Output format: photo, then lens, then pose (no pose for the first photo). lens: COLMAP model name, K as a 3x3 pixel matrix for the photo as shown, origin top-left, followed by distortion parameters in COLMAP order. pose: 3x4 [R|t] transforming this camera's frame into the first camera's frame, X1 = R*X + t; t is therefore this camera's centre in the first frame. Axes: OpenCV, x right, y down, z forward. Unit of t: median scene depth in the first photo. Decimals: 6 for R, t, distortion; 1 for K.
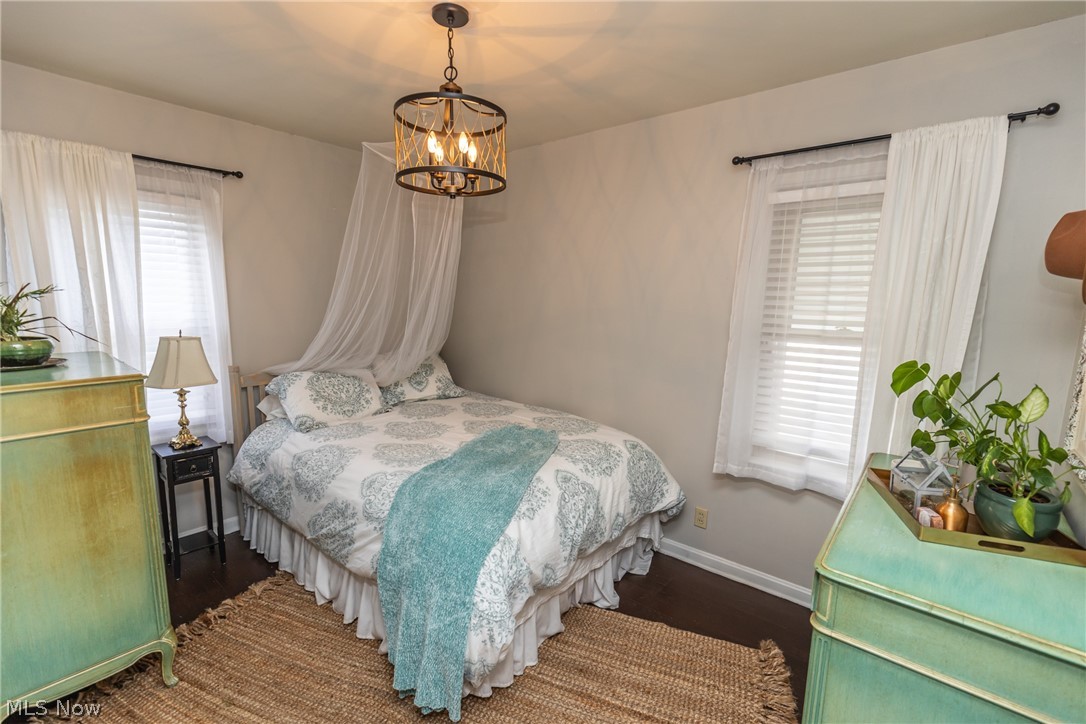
lens RADIAL K [[488.7, 0, 549.6], [0, 488.7, 367.6], [0, 0, 1]] dist [0.006322, -0.001729]
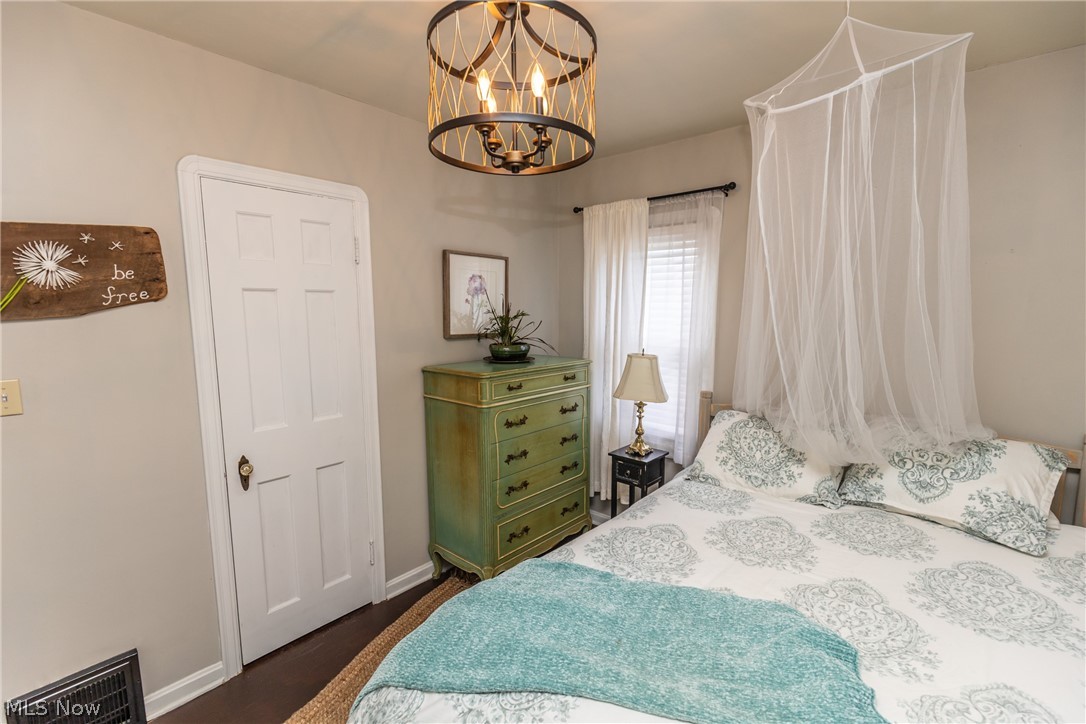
lens RADIAL K [[488.7, 0, 535.5], [0, 488.7, 364.8], [0, 0, 1]] dist [0.006322, -0.001729]
pose [[-0.045436, 0.096454, -0.994300, 0.338545], [-0.151262, 0.983187, 0.102288, -0.111653], [0.987449, 0.155047, -0.030082, 0.767259]]
